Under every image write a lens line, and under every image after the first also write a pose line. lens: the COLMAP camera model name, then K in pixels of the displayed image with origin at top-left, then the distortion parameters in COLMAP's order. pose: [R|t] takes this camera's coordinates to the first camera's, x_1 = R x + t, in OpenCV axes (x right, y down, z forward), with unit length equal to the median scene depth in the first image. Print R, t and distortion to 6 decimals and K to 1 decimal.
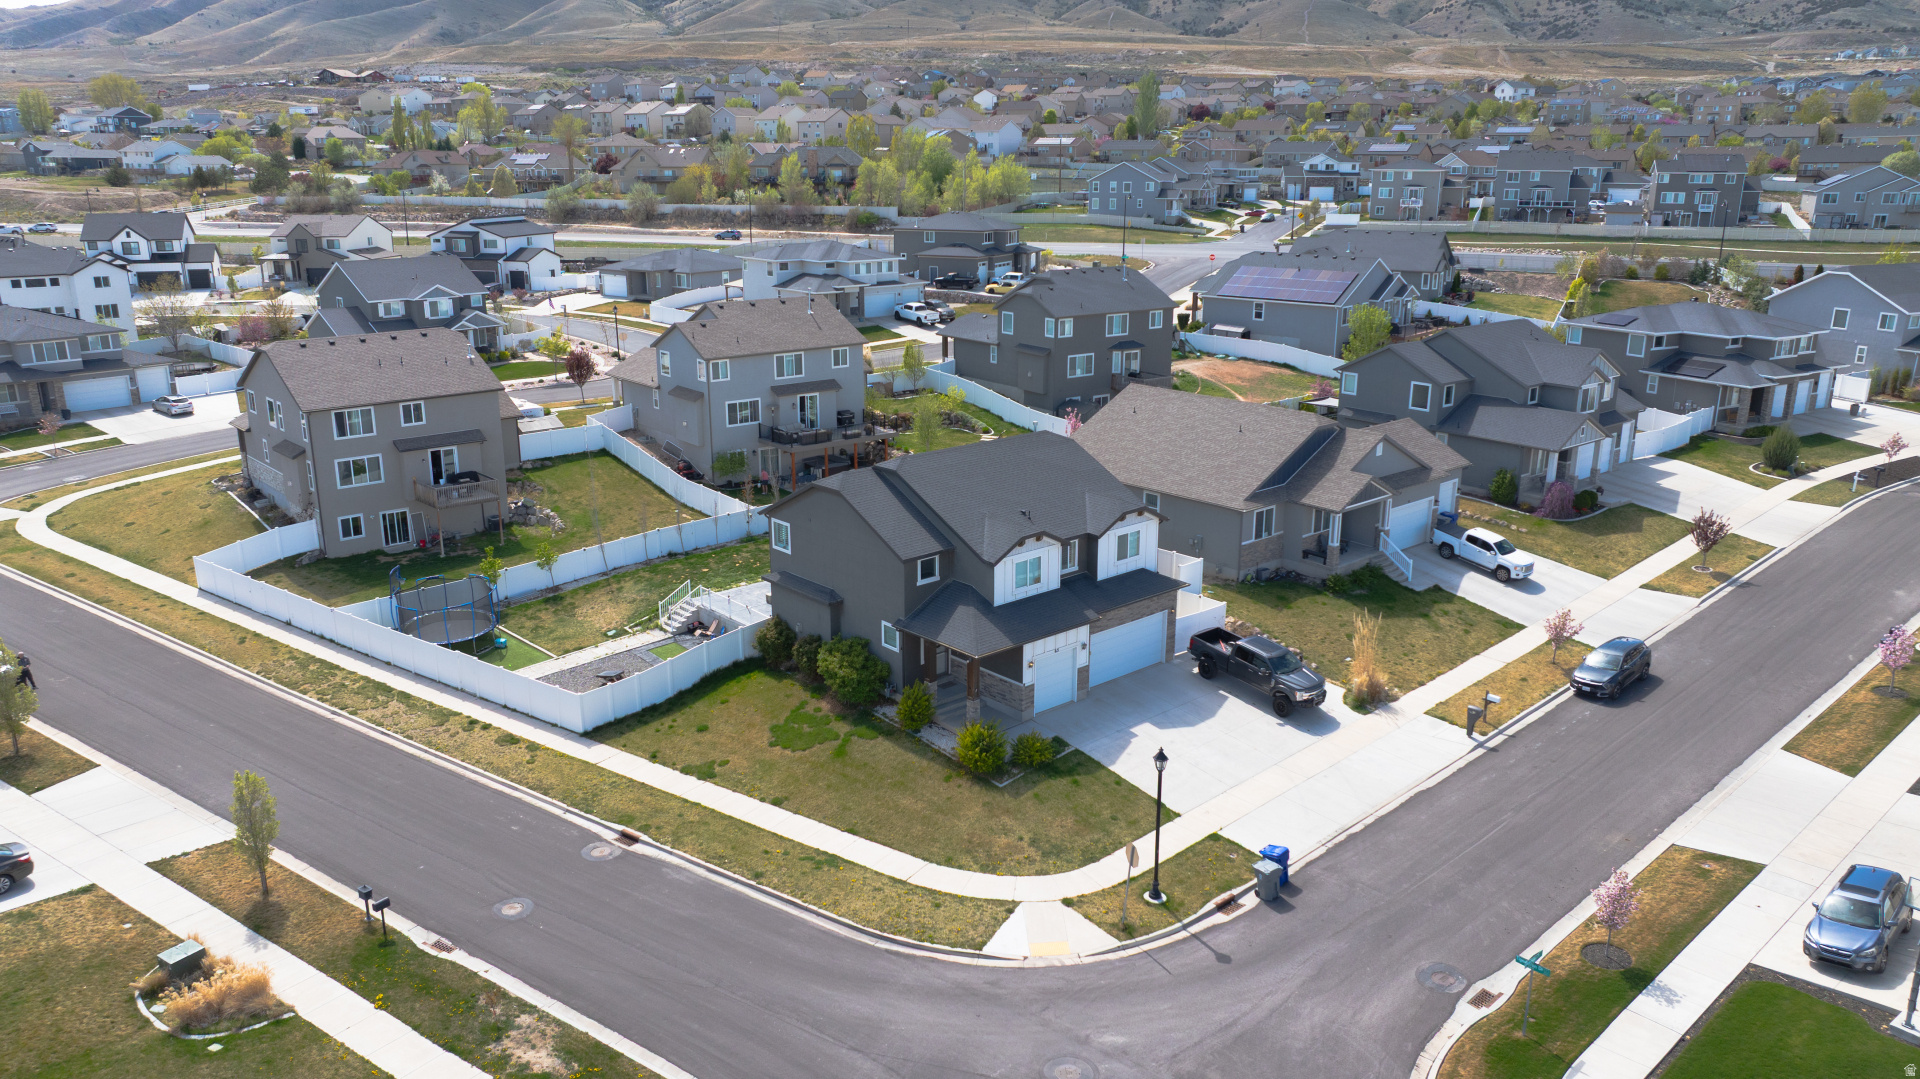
lens RADIAL K [[1347.7, 0, 966.6], [0, 1347.7, 530.4], [0, 0, 1]] dist [-0.025757, 0.021960]
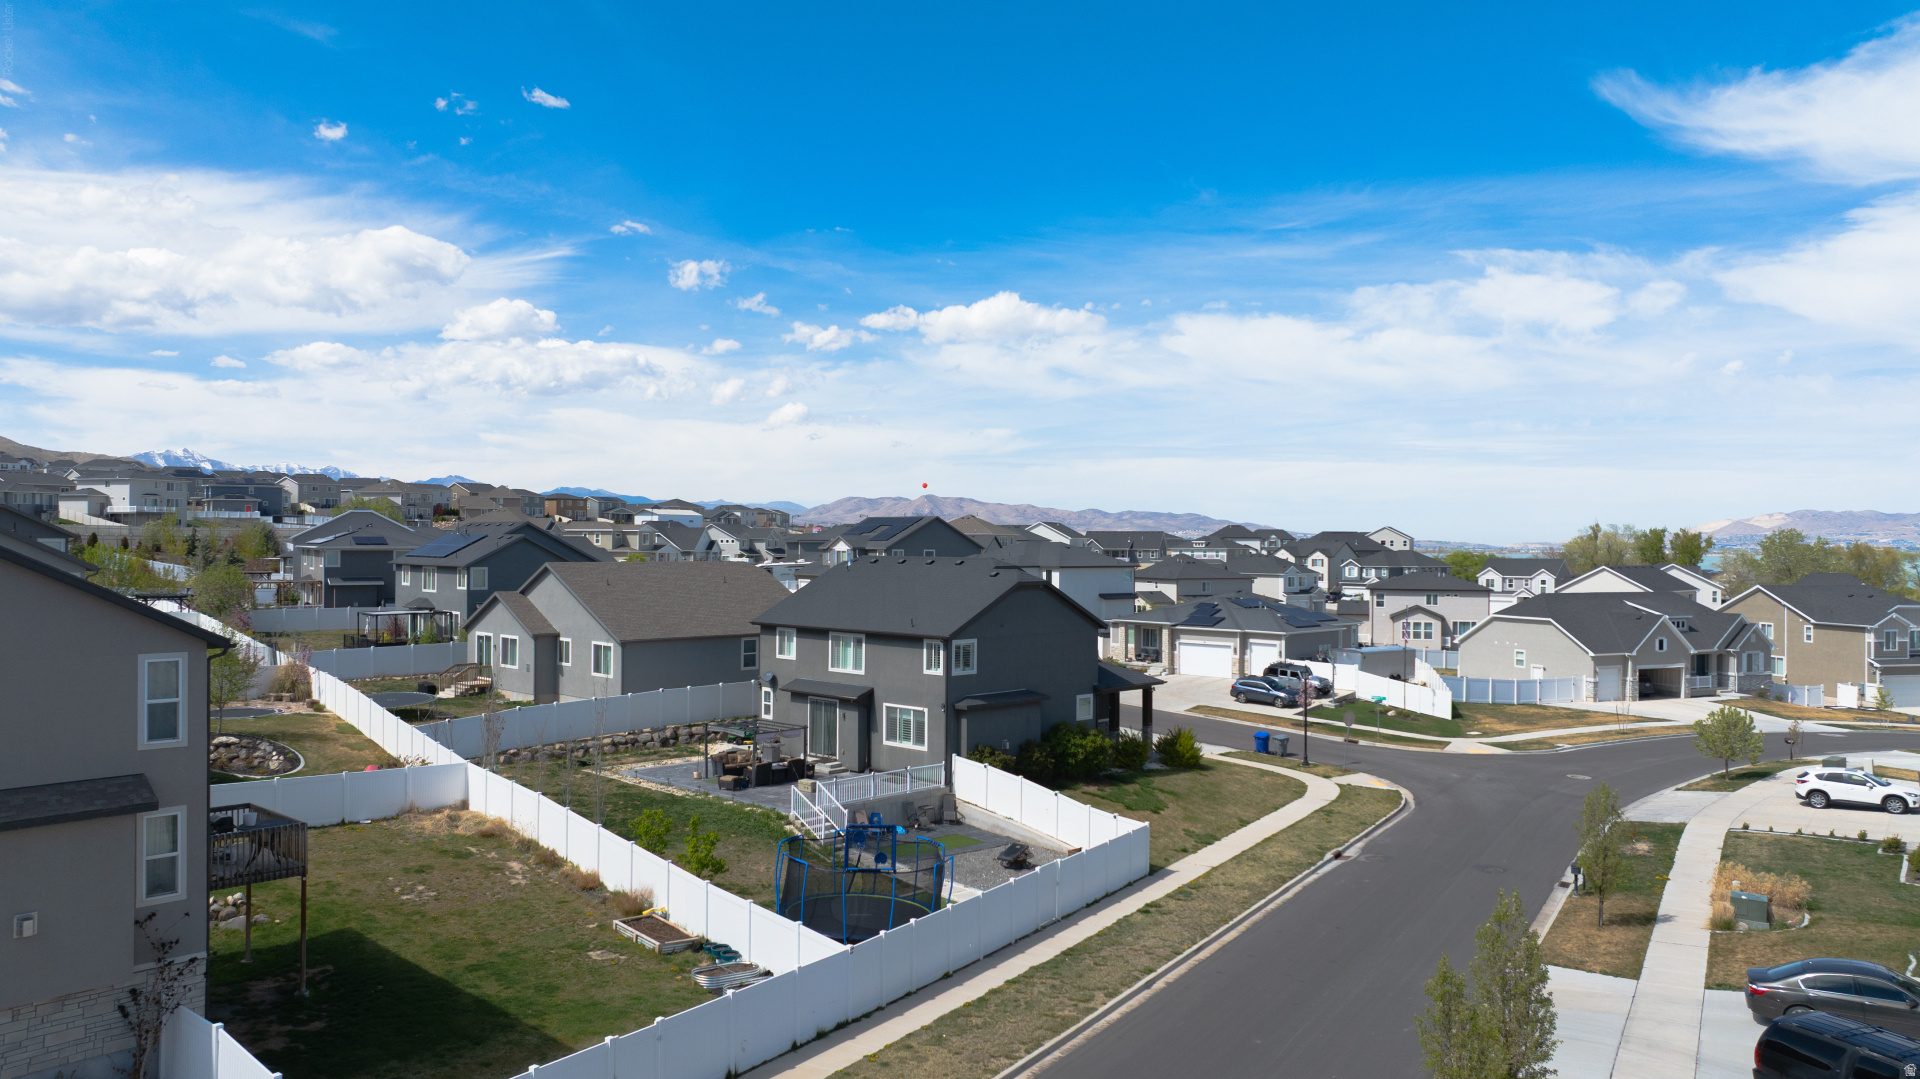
lens RADIAL K [[1347.7, 0, 966.6], [0, 1347.7, 530.4], [0, 0, 1]] dist [-0.025757, 0.021960]
pose [[-0.067445, 0.007422, 0.997695, -1.074867], [0.262012, 0.965007, 0.010534, -0.090426], [-0.962705, 0.262119, -0.067029, 1.065260]]
